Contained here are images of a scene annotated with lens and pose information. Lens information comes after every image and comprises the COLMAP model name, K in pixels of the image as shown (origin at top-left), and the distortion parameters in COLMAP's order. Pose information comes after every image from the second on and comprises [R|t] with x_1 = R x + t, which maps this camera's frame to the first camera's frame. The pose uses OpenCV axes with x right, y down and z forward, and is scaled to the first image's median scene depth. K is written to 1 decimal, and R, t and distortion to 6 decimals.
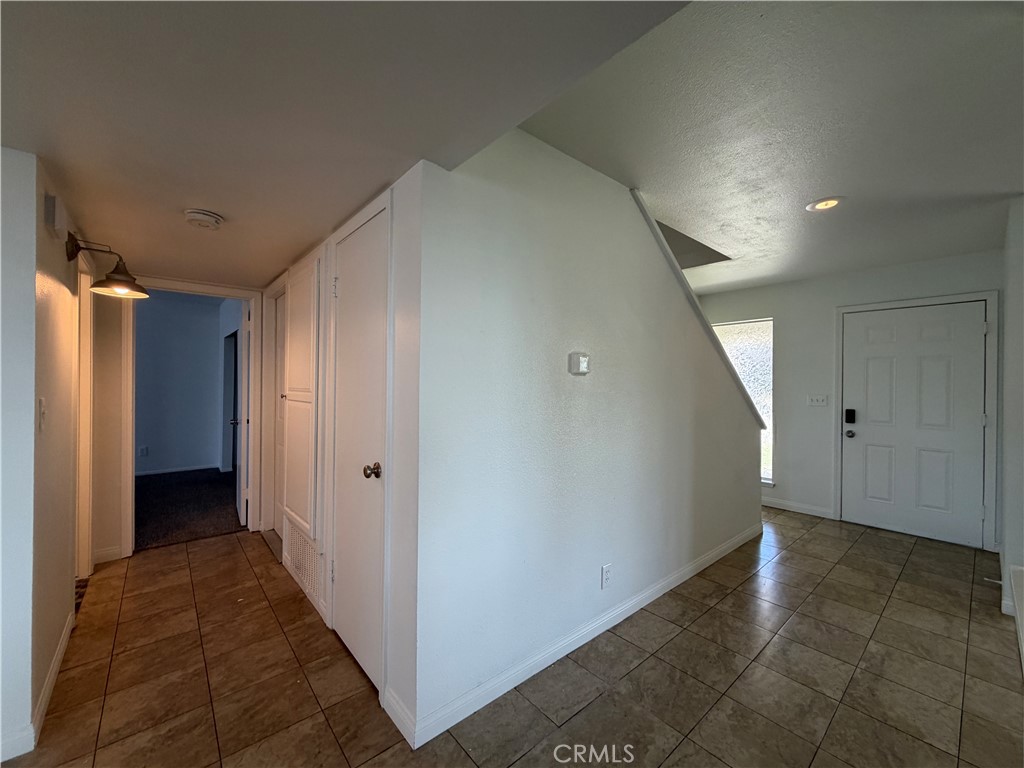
lens RADIAL K [[408.7, 0, 512.0], [0, 408.7, 384.0], [0, 0, 1]] dist [-0.001463, -0.000372]
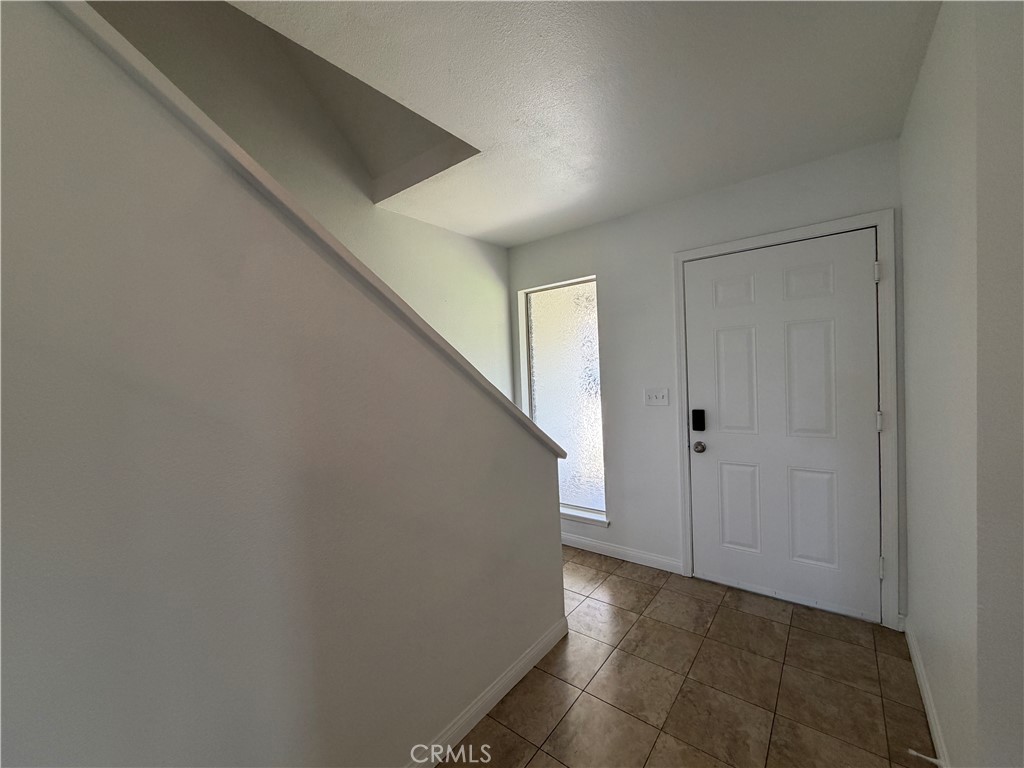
lens RADIAL K [[406.4, 0, 510.2], [0, 406.4, 387.2], [0, 0, 1]] dist [0.000966, -0.004175]
pose [[0.980831, -0.059915, 0.185419, 0.431597], [0.054479, 0.997926, 0.034277, -0.012831], [-0.187088, -0.023519, 0.982061, 0.435490]]
